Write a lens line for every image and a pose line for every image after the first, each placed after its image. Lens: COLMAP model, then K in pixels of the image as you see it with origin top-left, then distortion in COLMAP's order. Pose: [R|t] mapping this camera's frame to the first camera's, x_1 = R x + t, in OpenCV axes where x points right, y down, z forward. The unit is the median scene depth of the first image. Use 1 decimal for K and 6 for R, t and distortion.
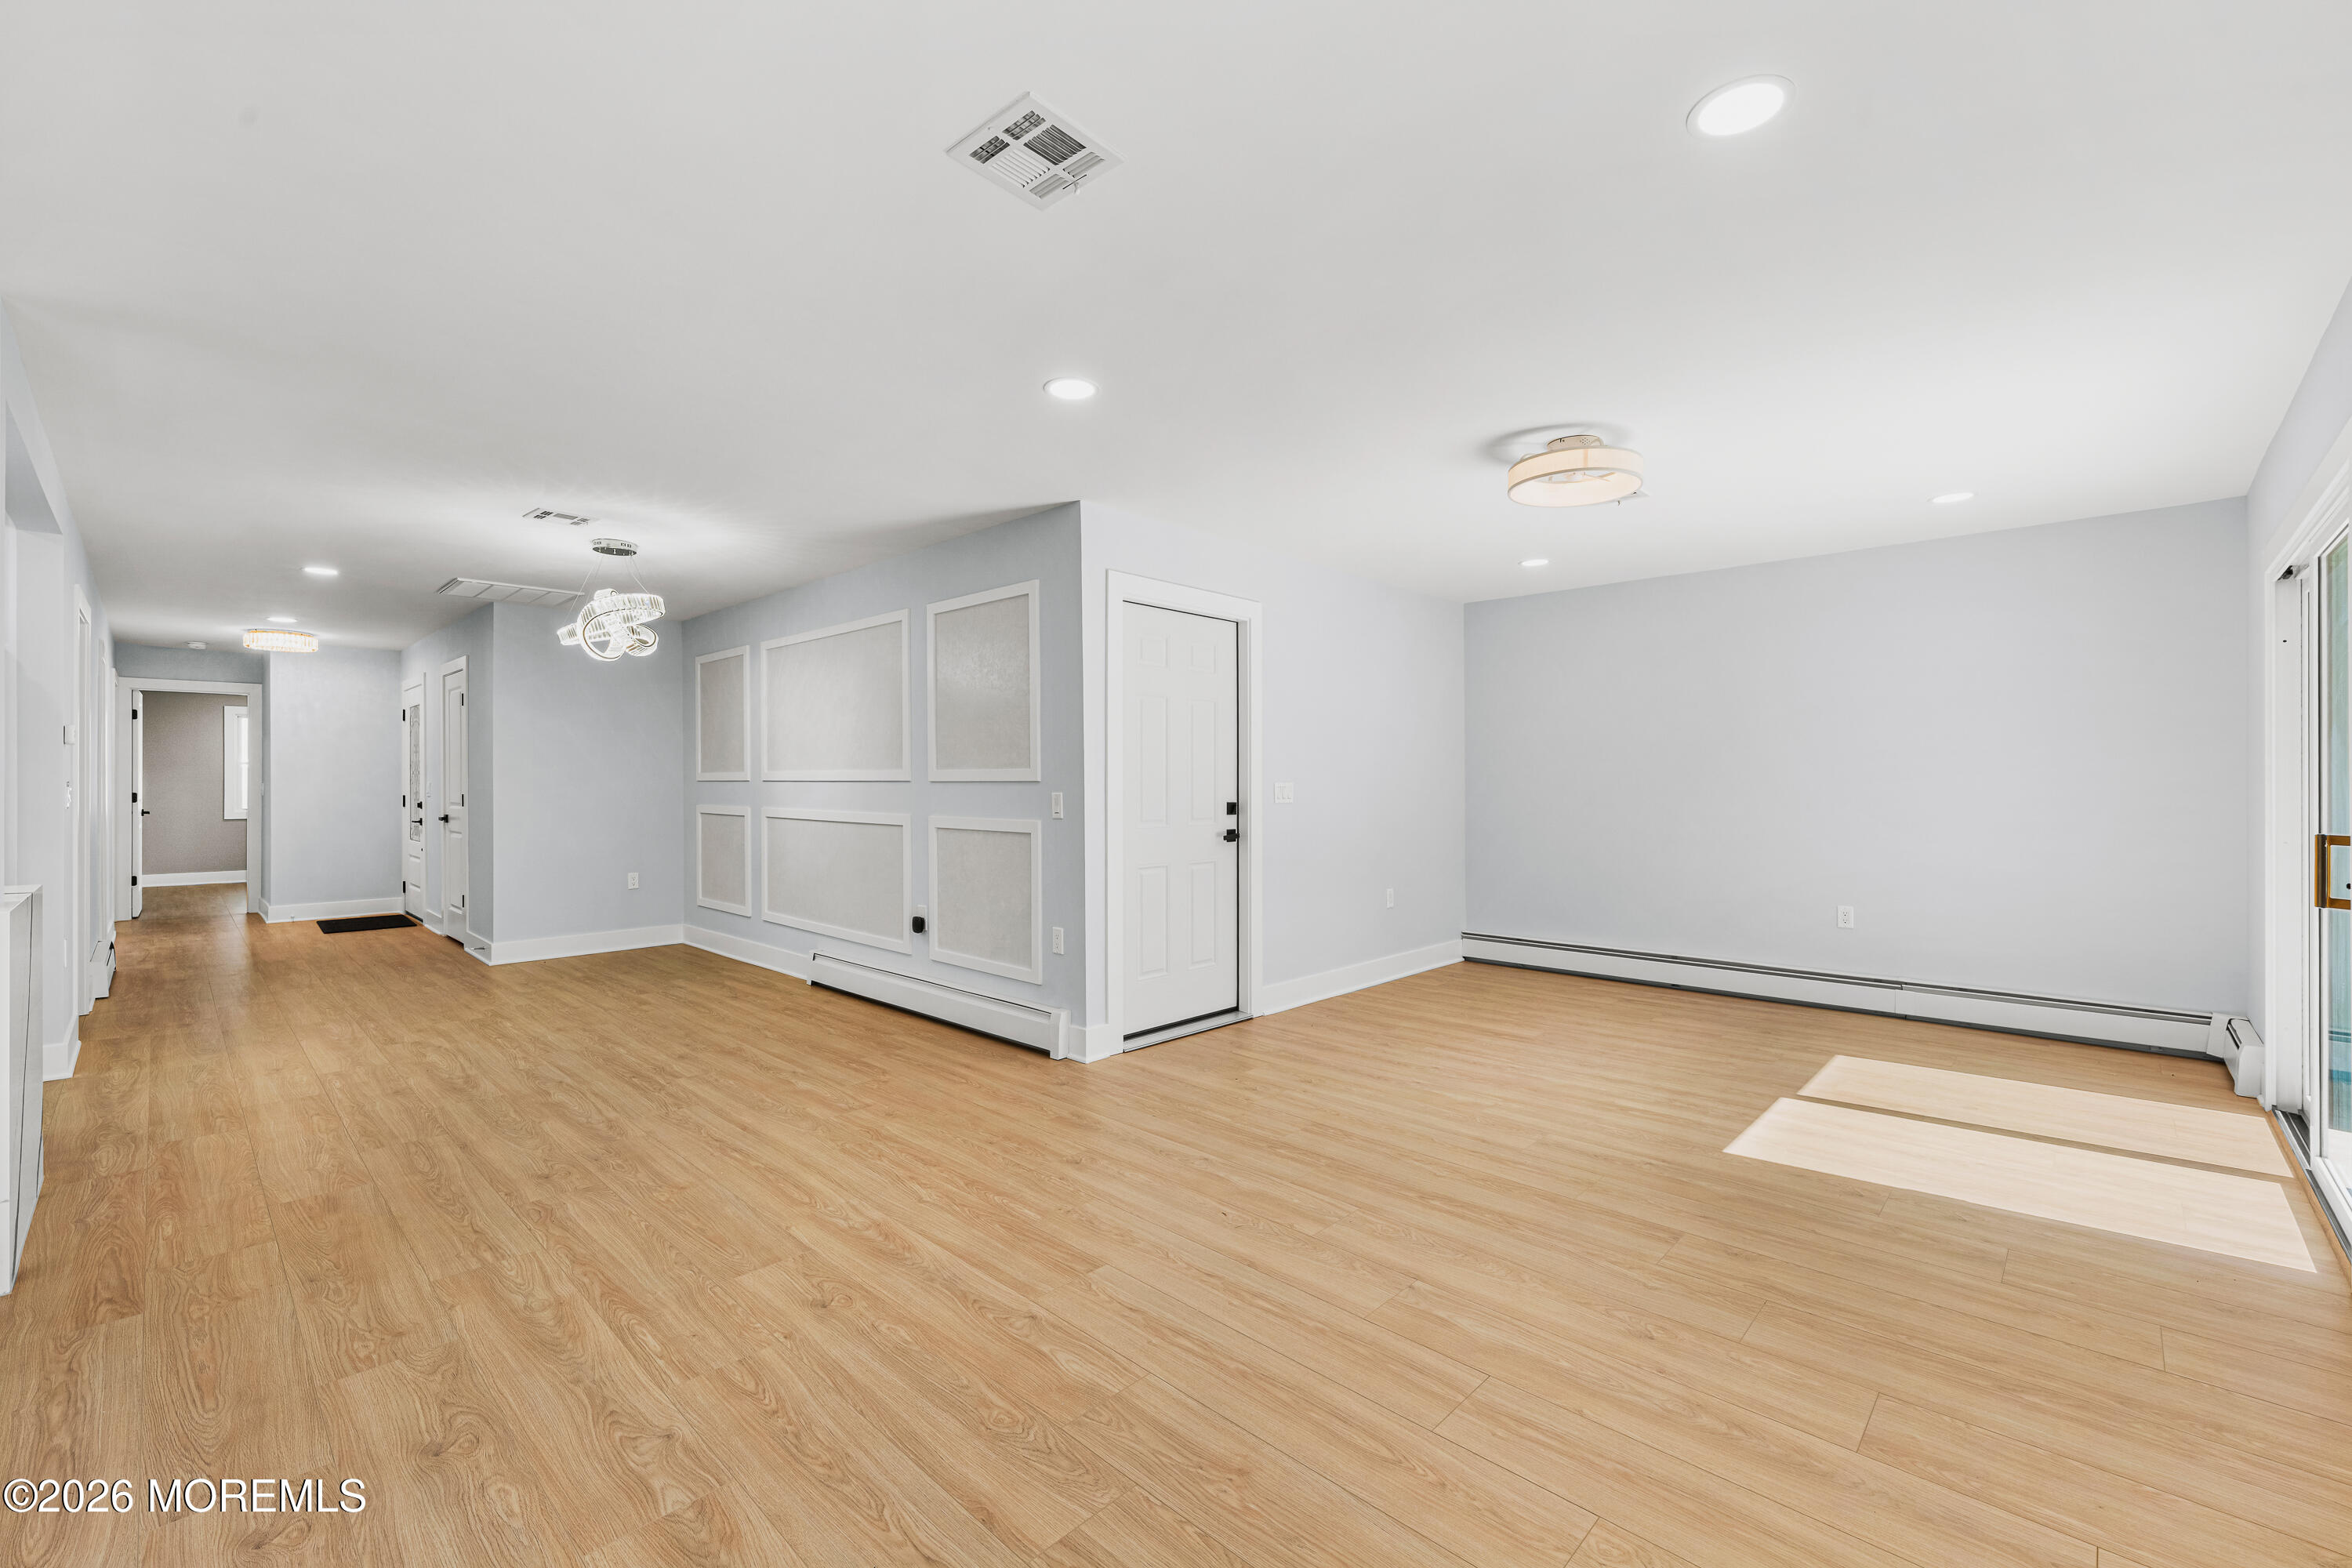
lens RADIAL K [[974.8, 0, 1176.4], [0, 974.8, 778.5], [0, 0, 1]] dist [-0.001340, -0.000148]
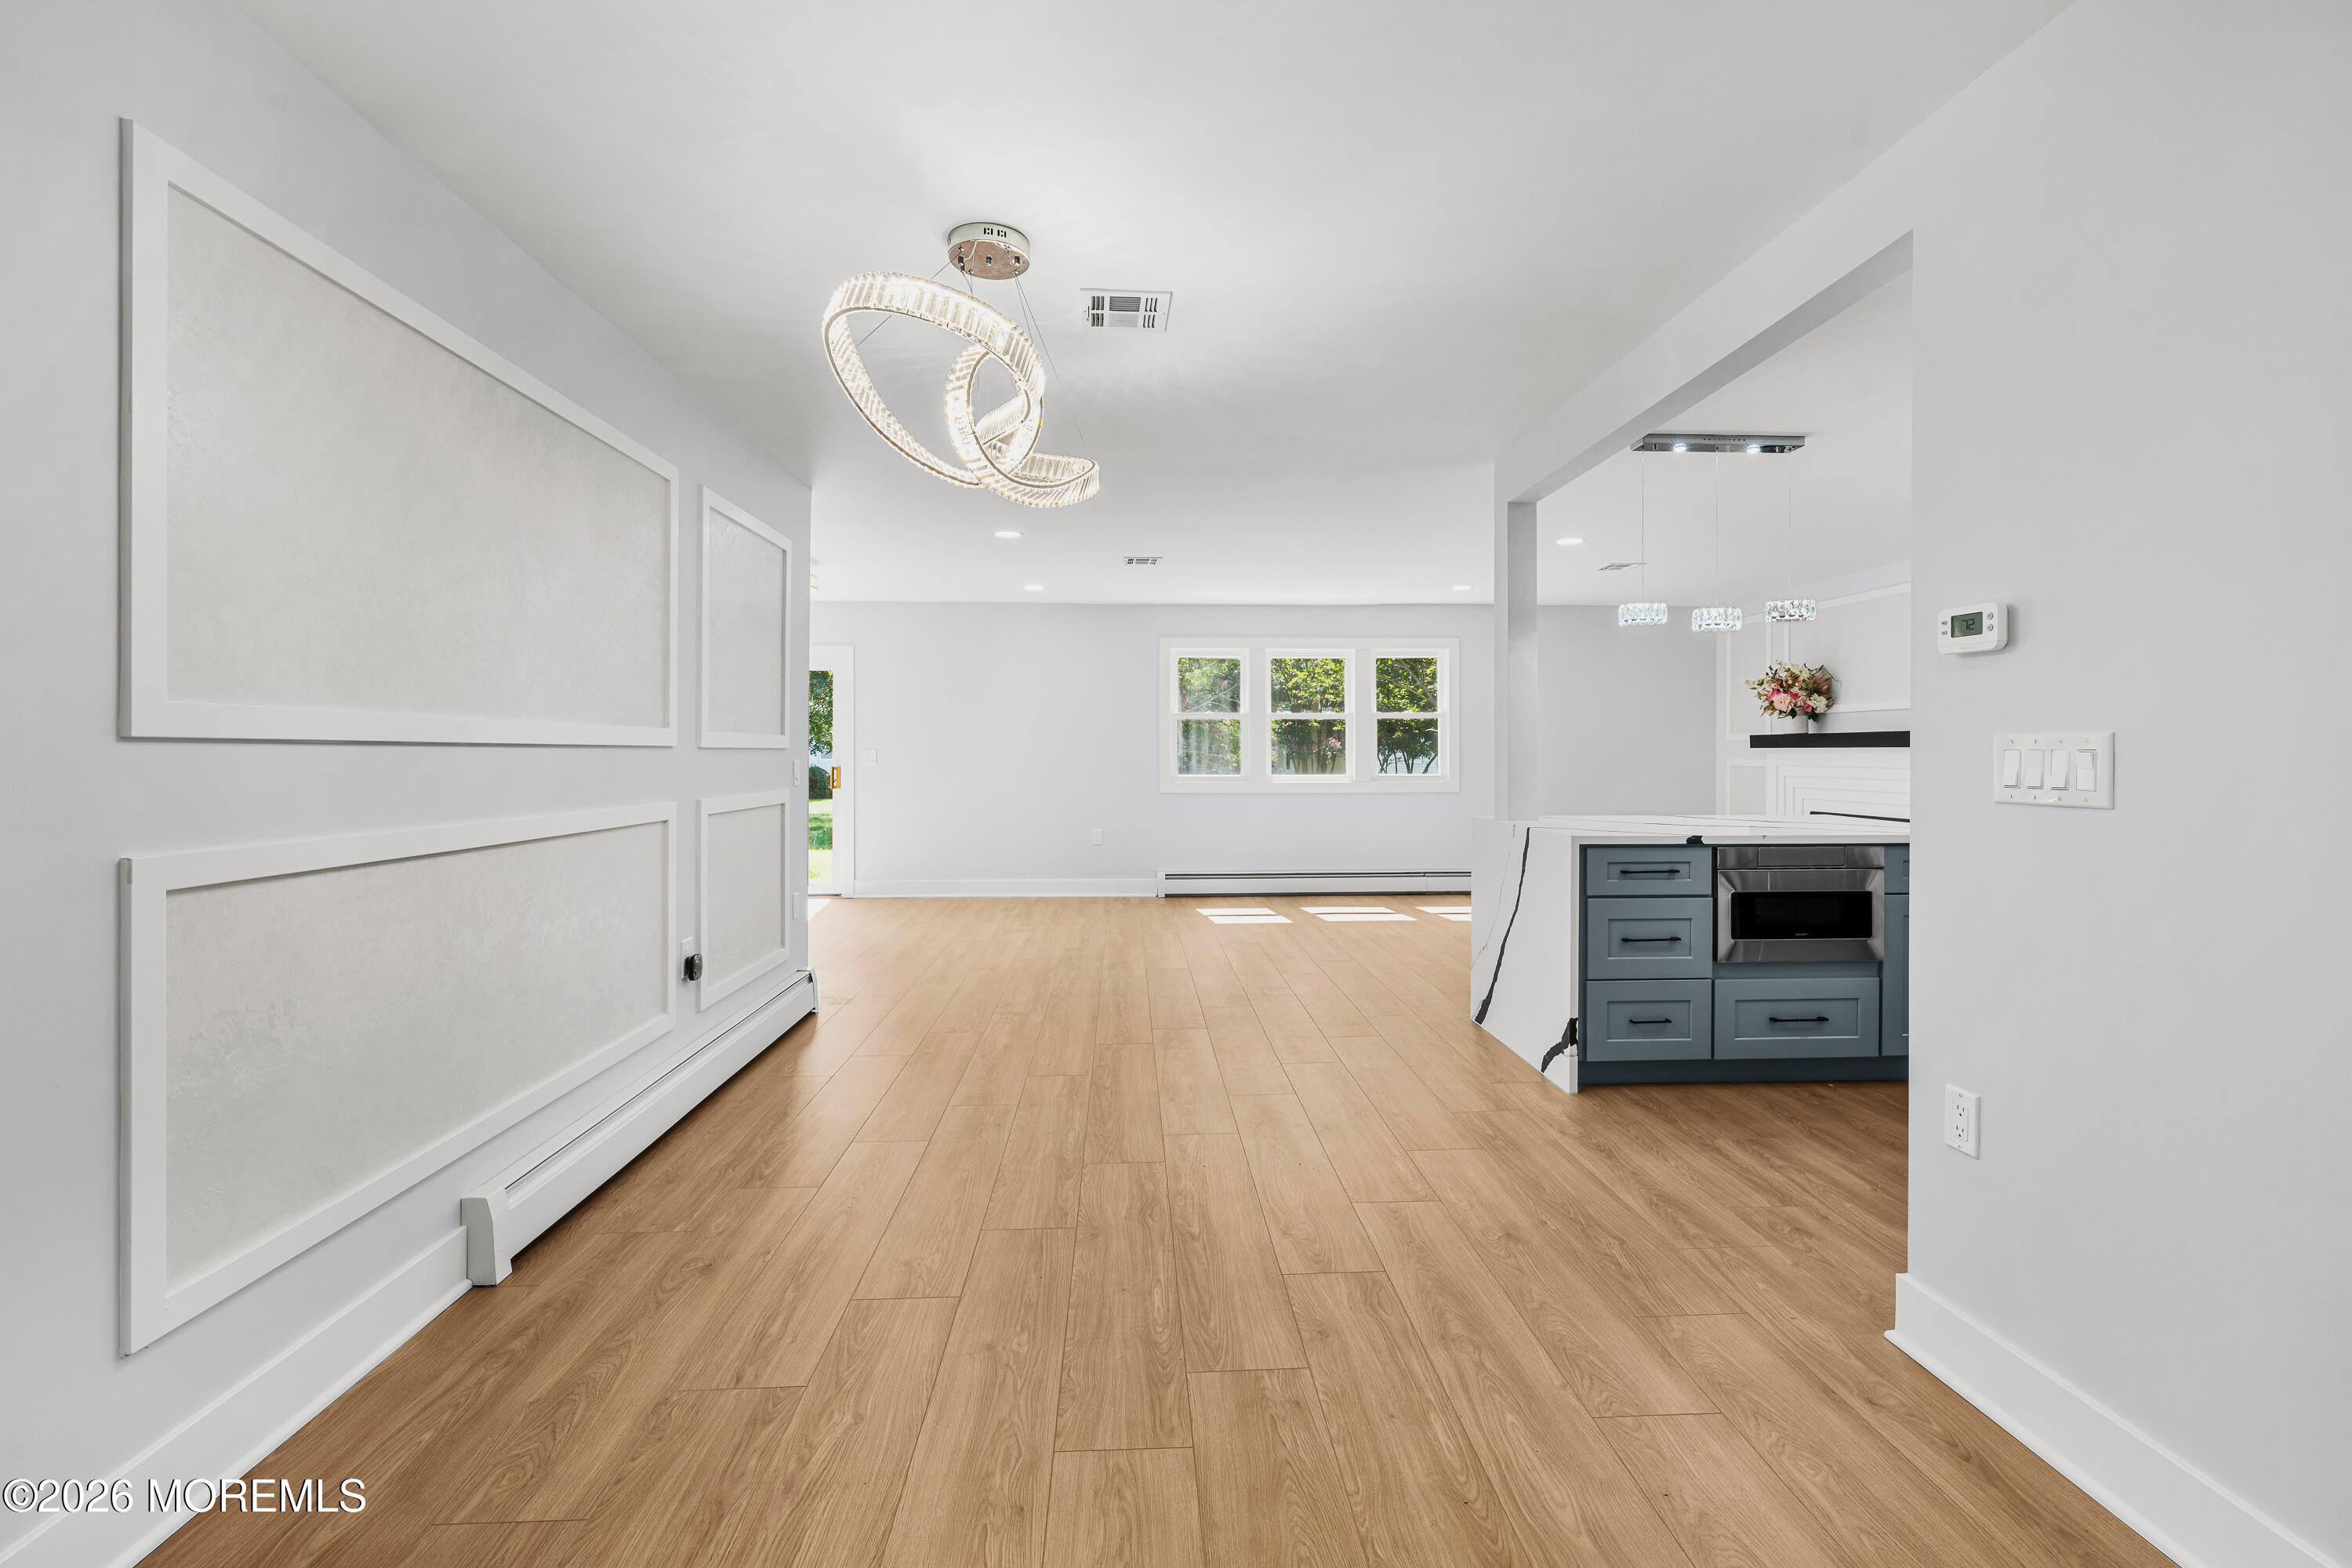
lens RADIAL K [[1004.8, 0, 1174.9], [0, 1004.8, 753.5], [0, 0, 1]] dist [-0.001618, -0.000136]
pose [[-0.724575, 0.001841, 0.689193, -1.096997], [0.001206, 0.999998, -0.001404, 0.010243], [-0.689194, -0.000186, -0.724576, 1.446084]]
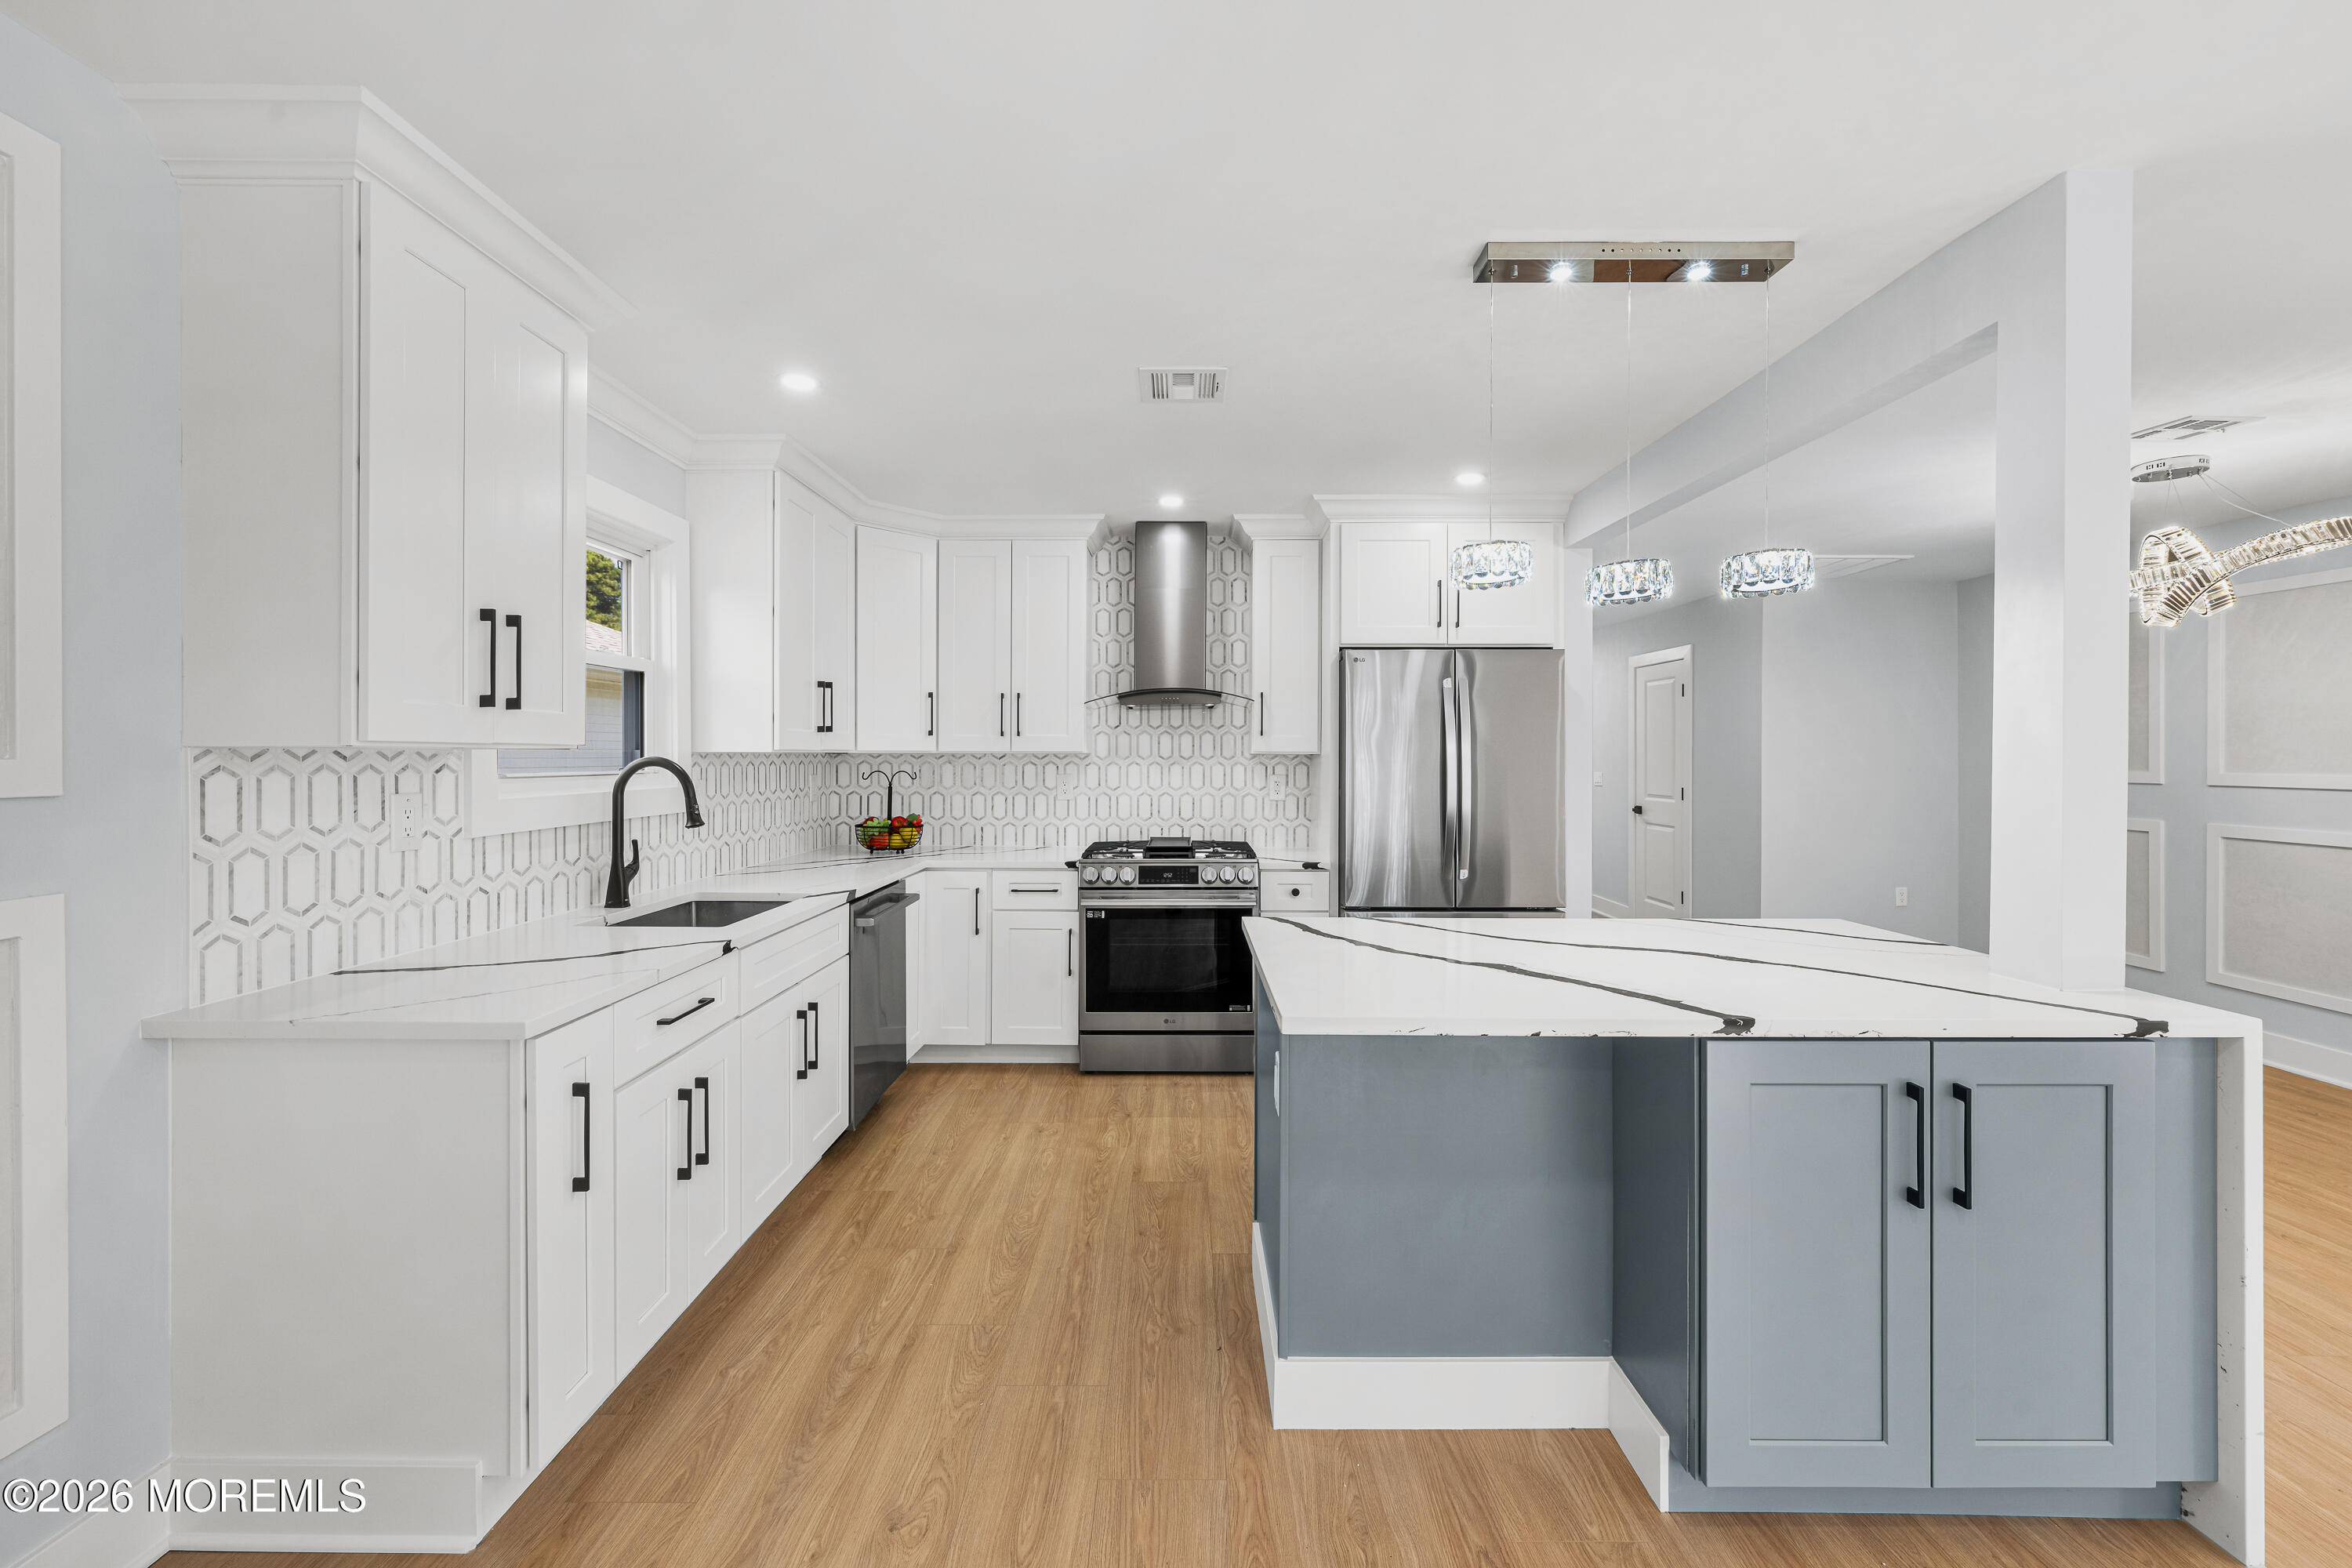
lens RADIAL K [[935.0, 0, 1174.8], [0, 935.0, 758.5], [0, 0, 1]] dist [-0.000420, -0.000075]
pose [[0.688100, 0.006228, -0.725589, -0.650155], [-0.002877, 0.999979, 0.005855, -0.027065], [0.725610, -0.001941, 0.688104, -0.015085]]
